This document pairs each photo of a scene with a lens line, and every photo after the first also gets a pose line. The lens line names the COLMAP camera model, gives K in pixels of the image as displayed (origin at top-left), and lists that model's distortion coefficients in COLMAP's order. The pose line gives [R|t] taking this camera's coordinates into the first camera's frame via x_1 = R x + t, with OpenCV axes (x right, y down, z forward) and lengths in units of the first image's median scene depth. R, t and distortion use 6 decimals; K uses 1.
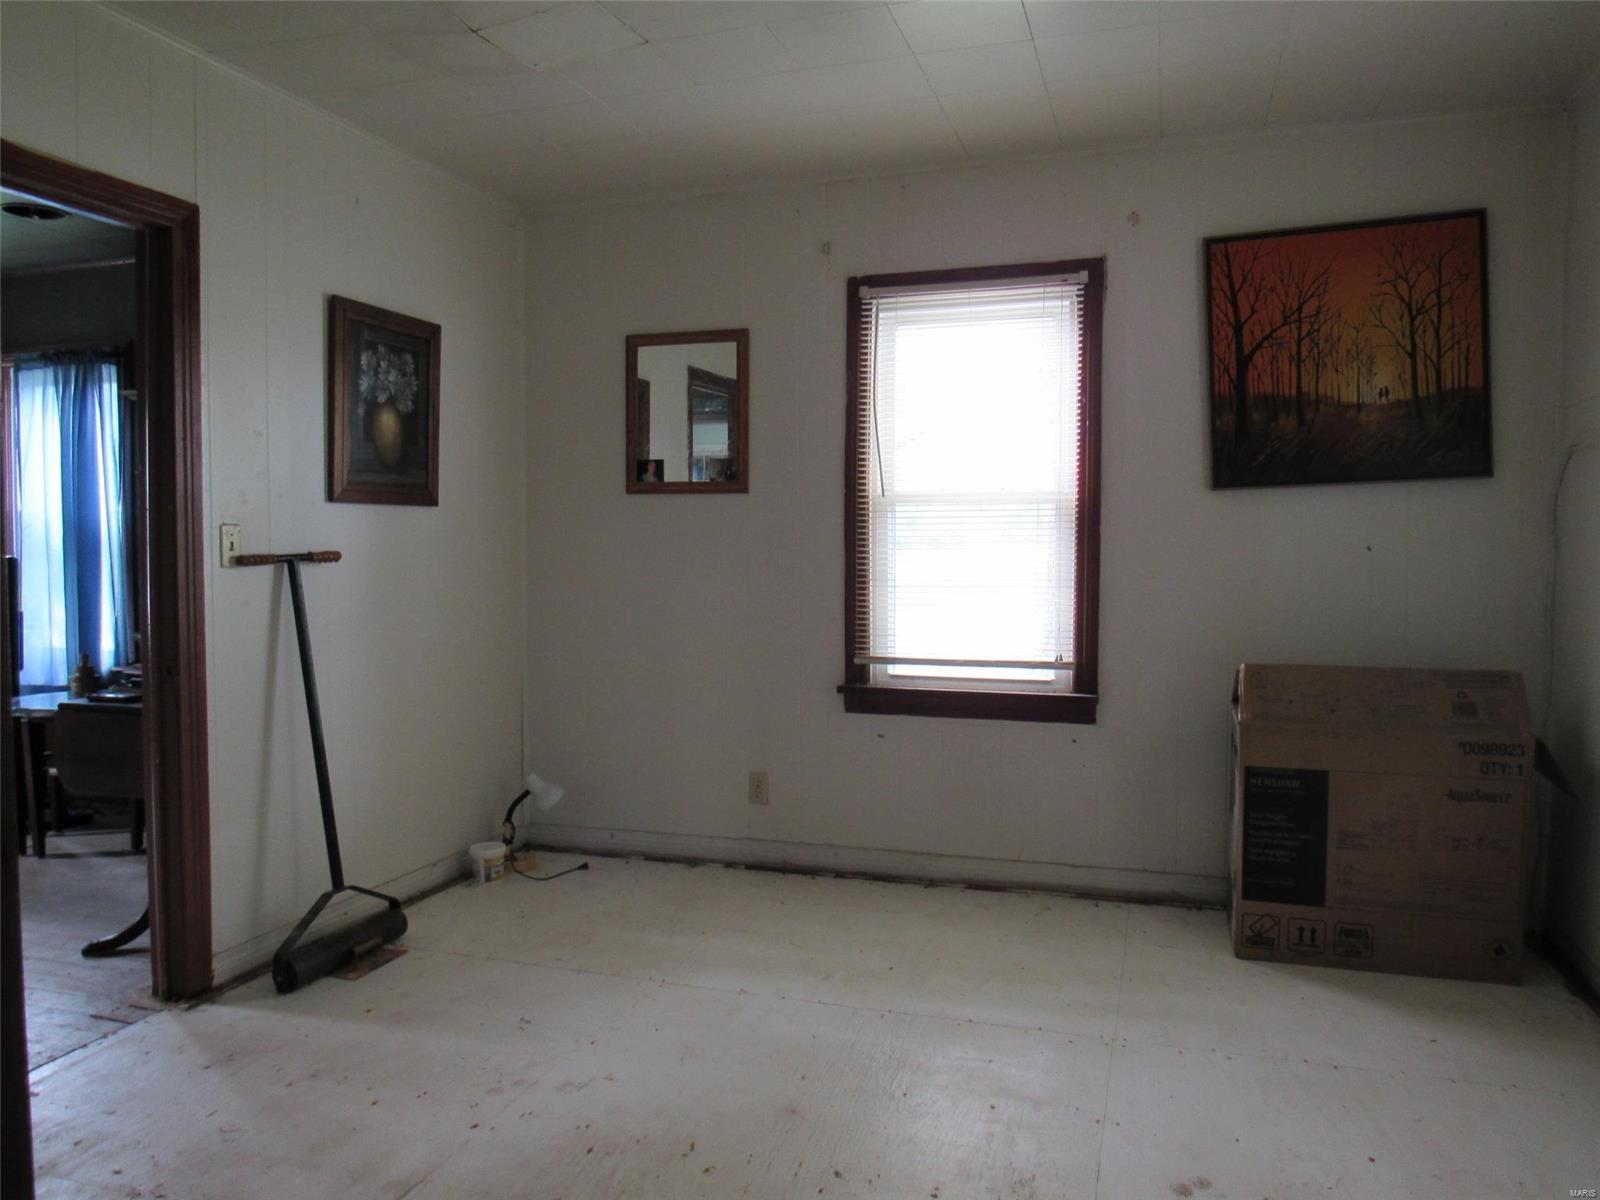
lens RADIAL K [[1139.2, 0, 804.4], [0, 1139.2, 596.4], [0, 0, 1]] dist [-0.028733, 0.006057]
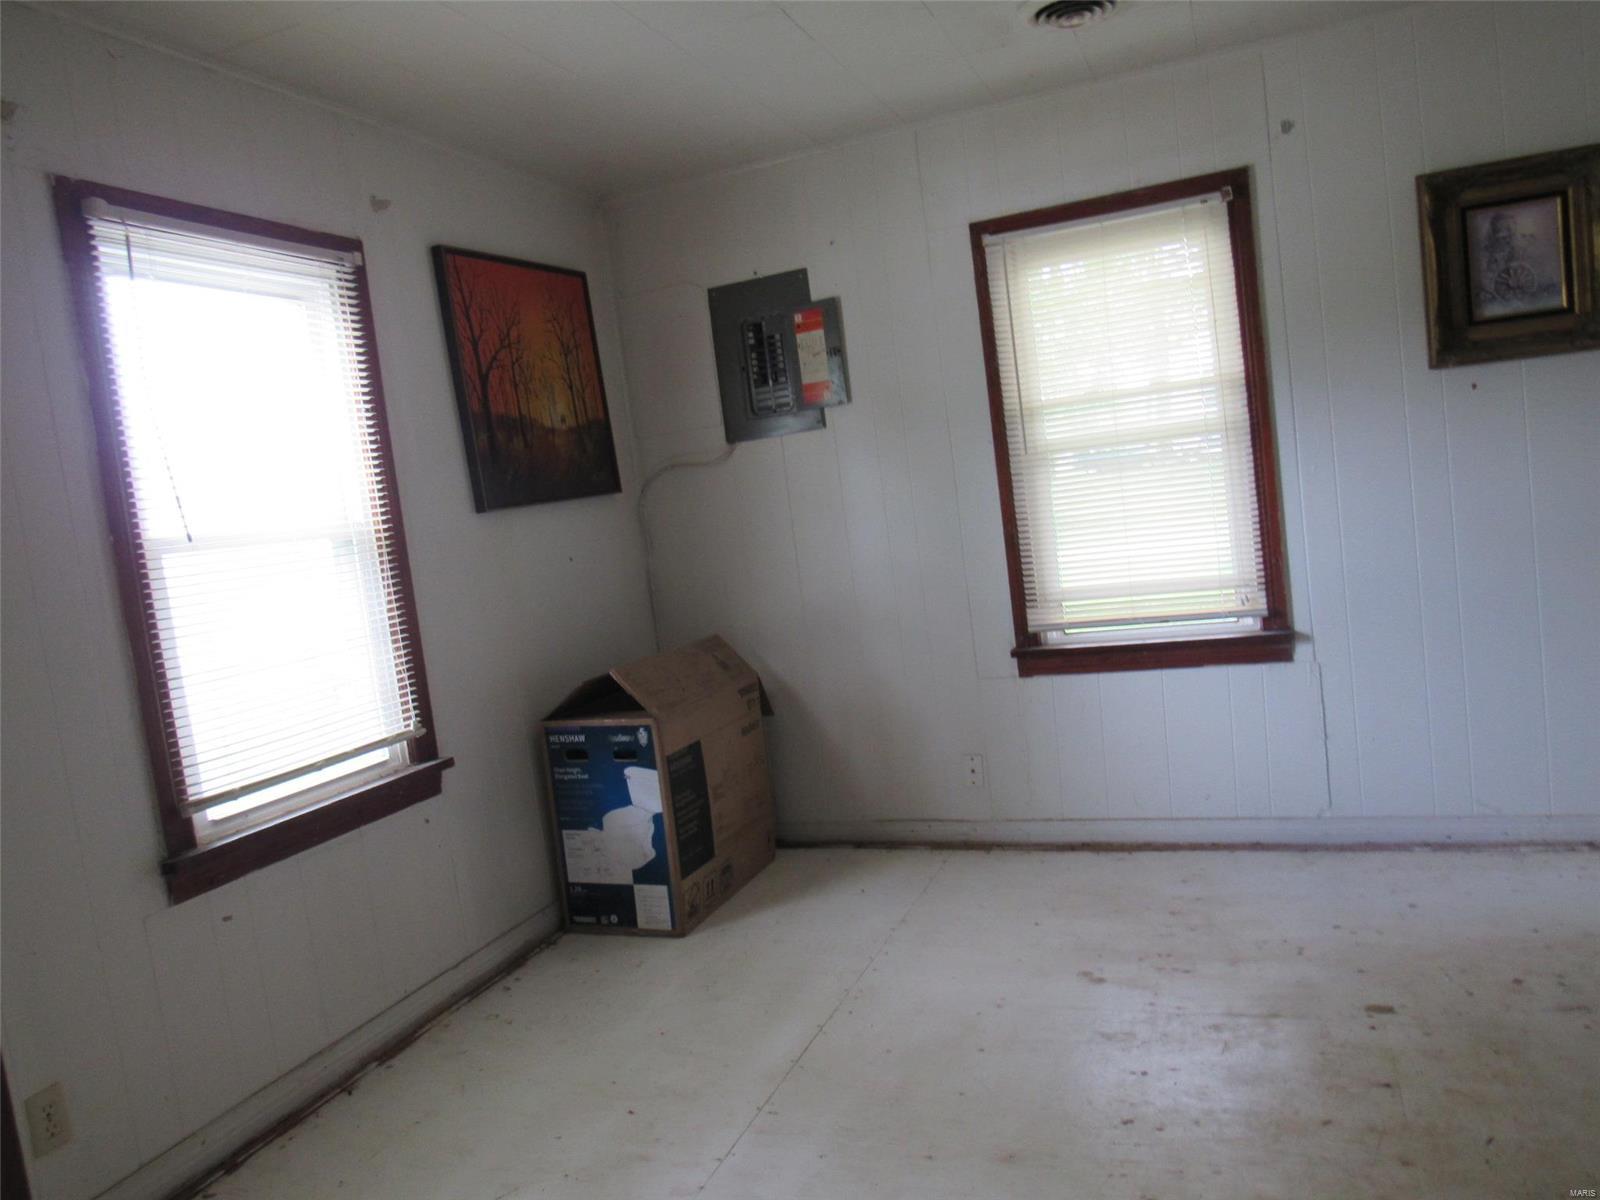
lens RADIAL K [[1139.2, 0, 801.1], [0, 1139.2, 603.7], [0, 0, 1]] dist [-0.028733, 0.006057]
pose [[0.070680, -0.096547, 0.992816, -0.591240], [0.173760, 0.981279, 0.083055, -0.053176], [-0.982248, 0.166641, 0.086133, 0.689840]]
